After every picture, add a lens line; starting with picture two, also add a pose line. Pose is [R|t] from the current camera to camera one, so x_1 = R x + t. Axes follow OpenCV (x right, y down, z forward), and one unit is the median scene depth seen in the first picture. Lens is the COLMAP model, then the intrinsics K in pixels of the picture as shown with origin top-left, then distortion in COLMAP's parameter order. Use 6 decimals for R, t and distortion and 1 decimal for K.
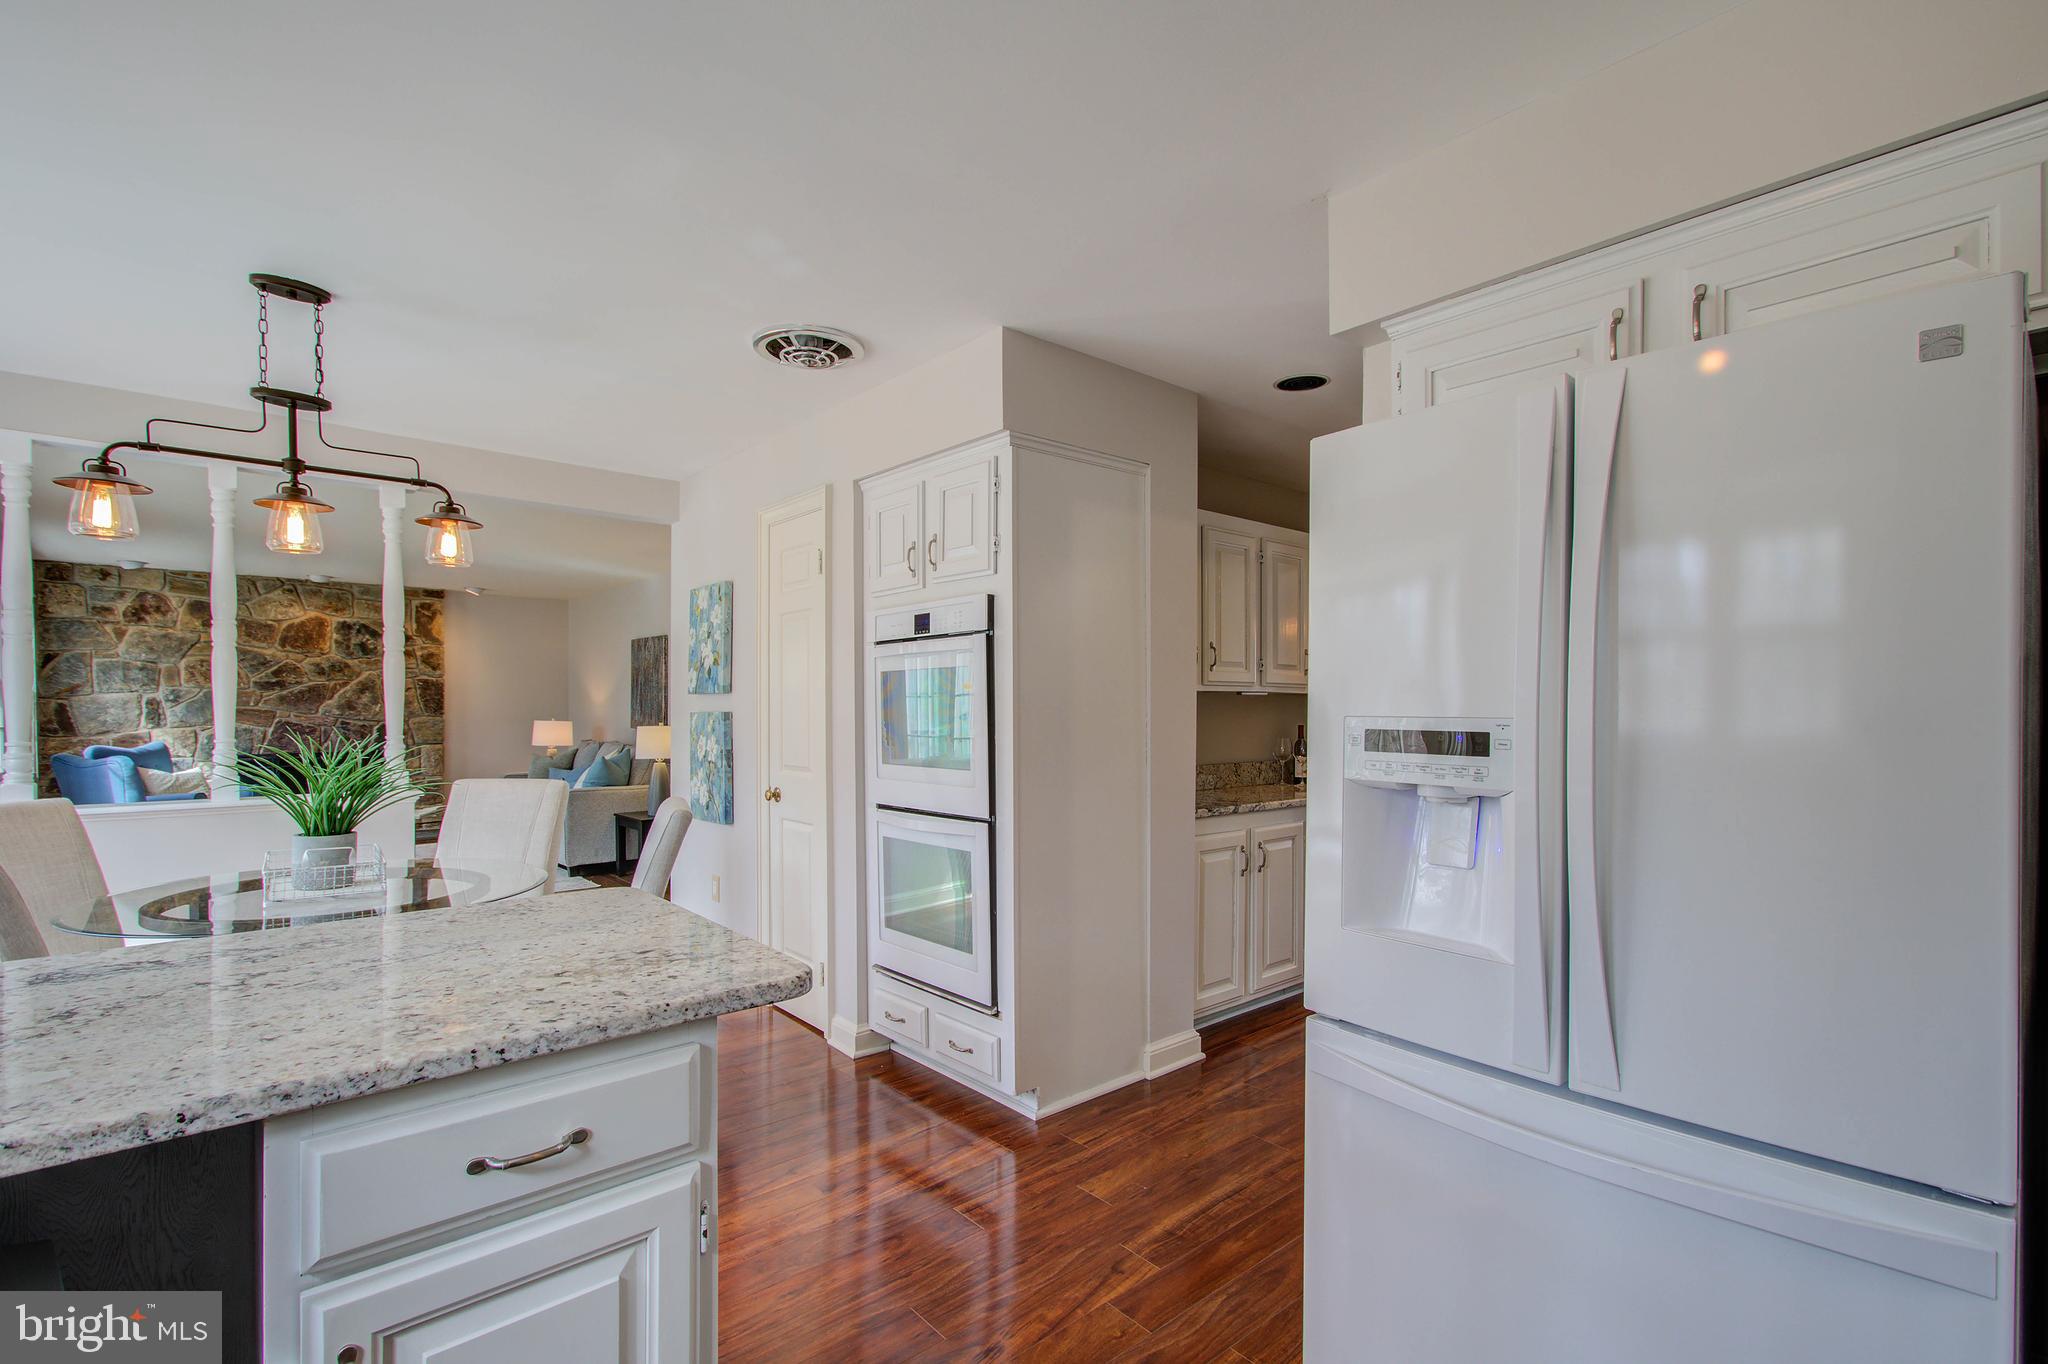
lens RADIAL K [[936.1, 0, 1031.3], [0, 936.1, 708.7], [0, 0, 1]] dist [0.008639, -0.000777]
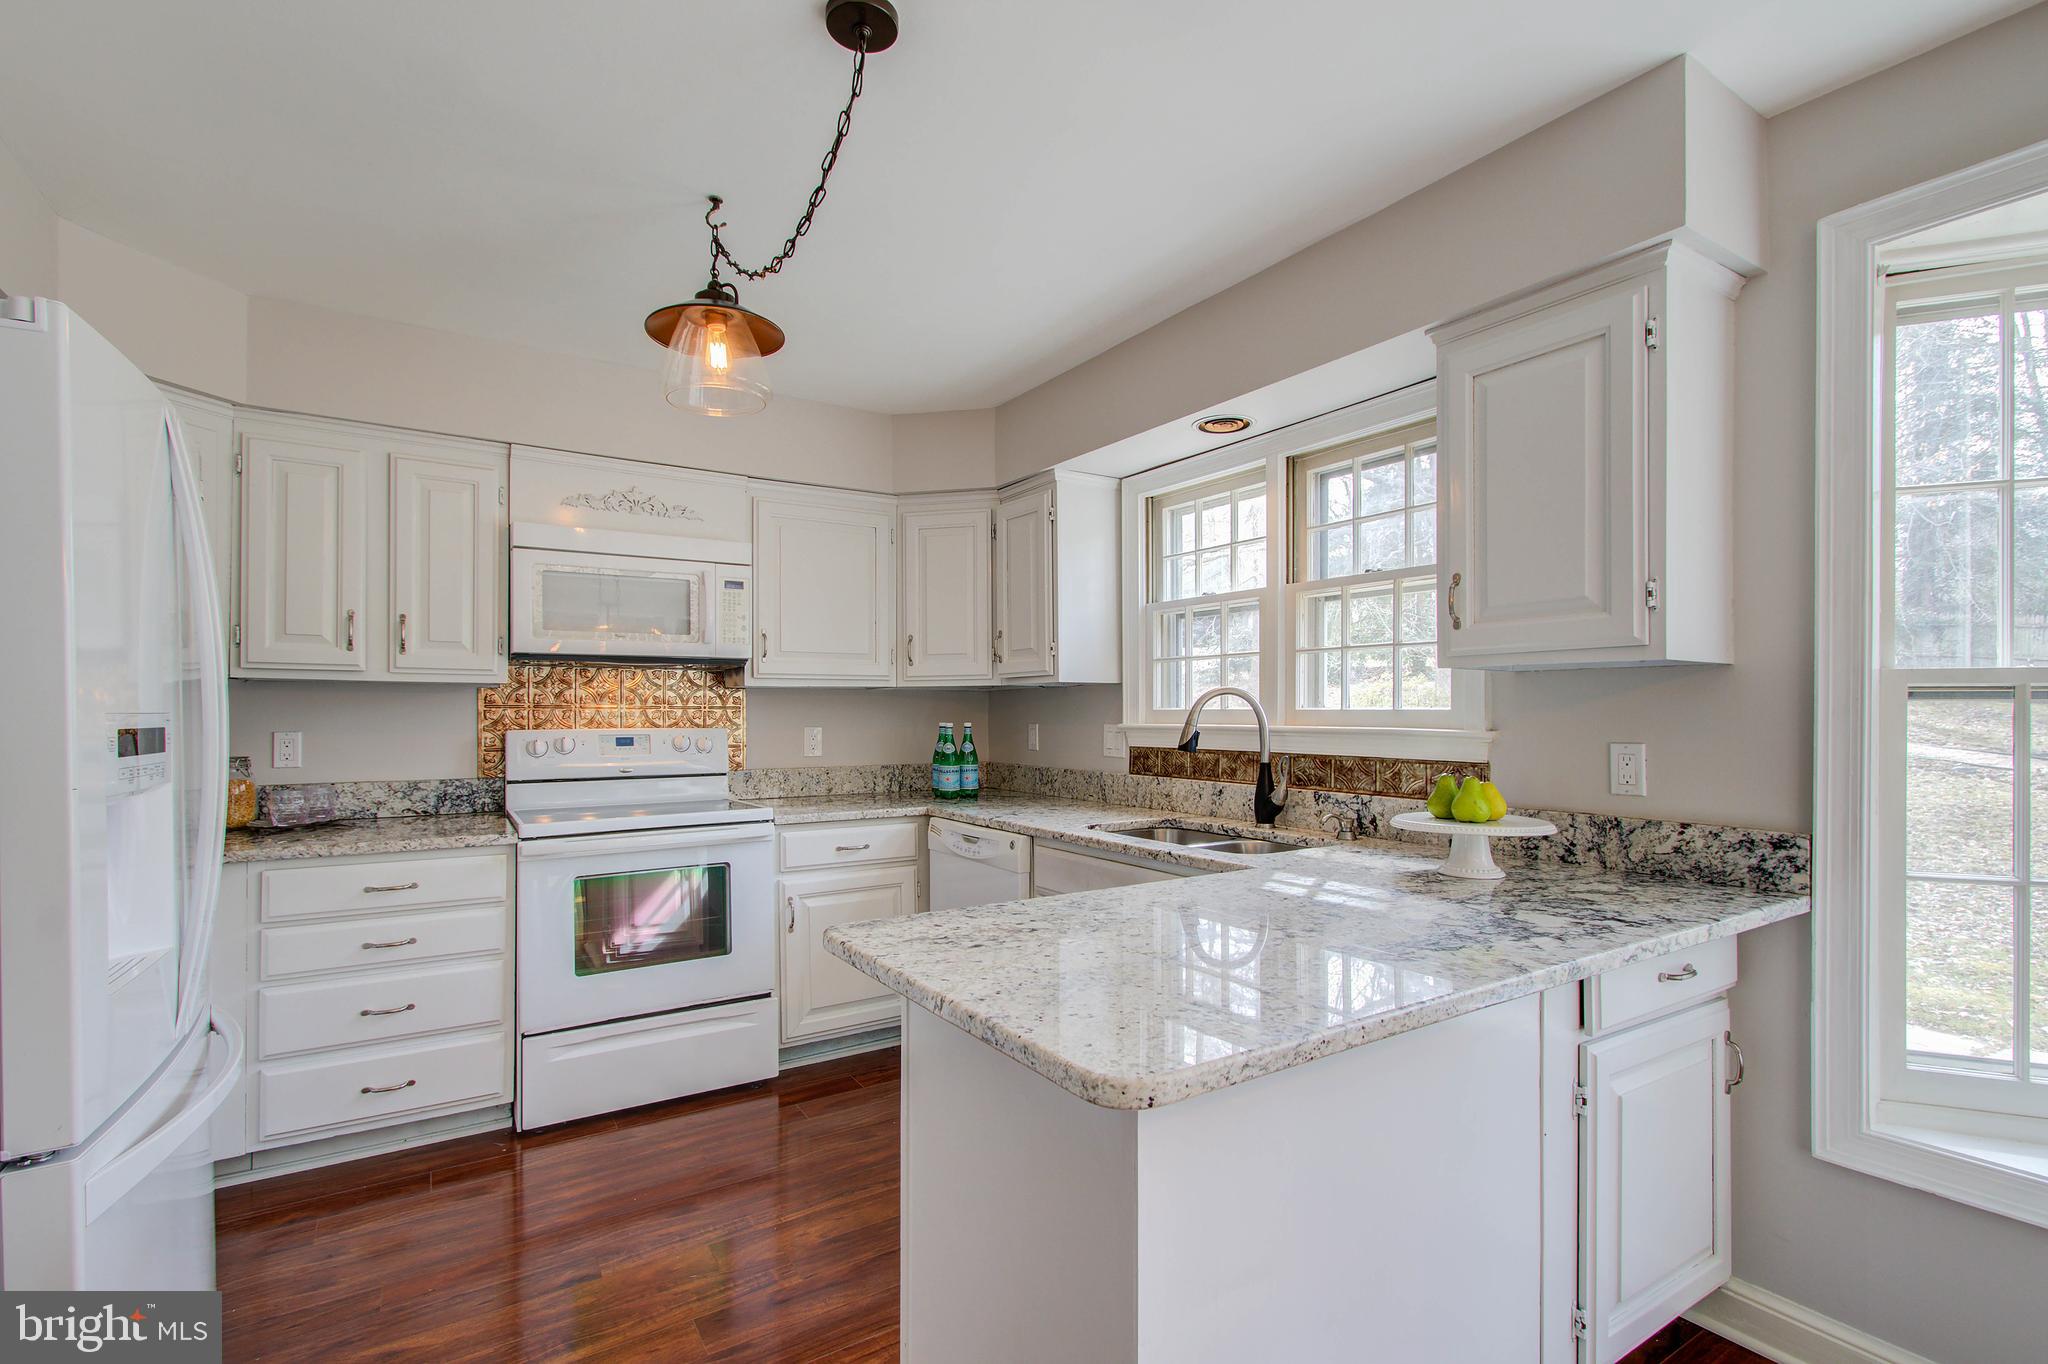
lens RADIAL K [[936.1, 0, 1025.2], [0, 936.1, 699.6], [0, 0, 1]] dist [0.008639, -0.000777]
pose [[-0.990280, -0.000016, 0.139090, -0.478226], [-0.000332, 0.999997, -0.002249, -0.002276], [-0.139089, -0.002274, -0.990277, 1.576284]]
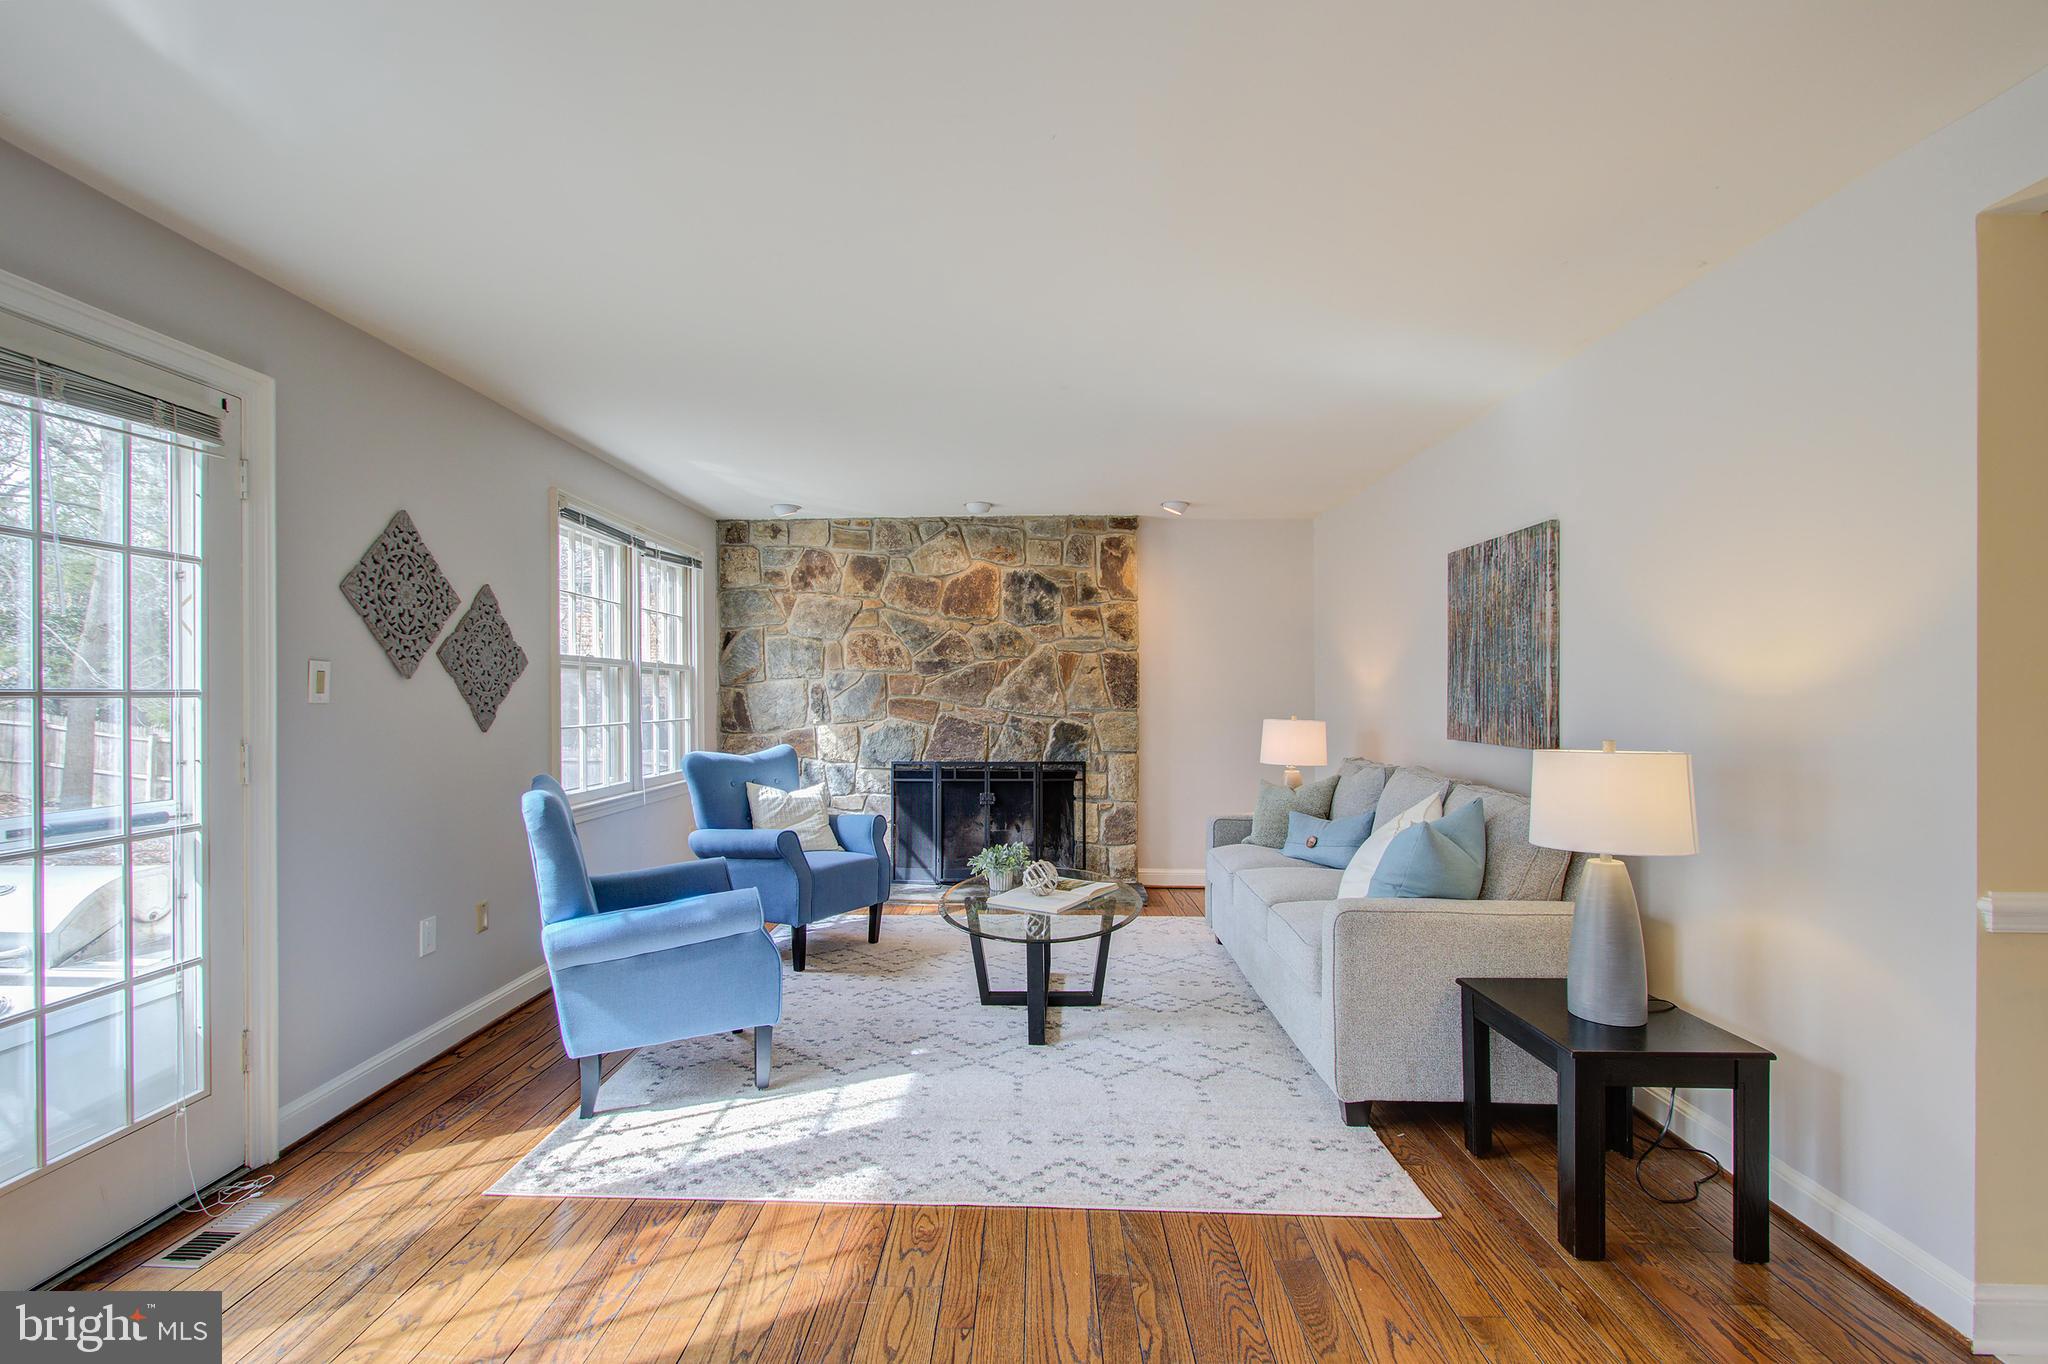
lens RADIAL K [[936.1, 0, 1022.9], [0, 936.1, 687.7], [0, 0, 1]] dist [0.008639, -0.000777]
pose [[0.738170, -0.007258, -0.674576, -0.272948], [0.001993, 0.999961, -0.008579, -0.002129], [0.674612, 0.004988, 0.738156, 0.517464]]
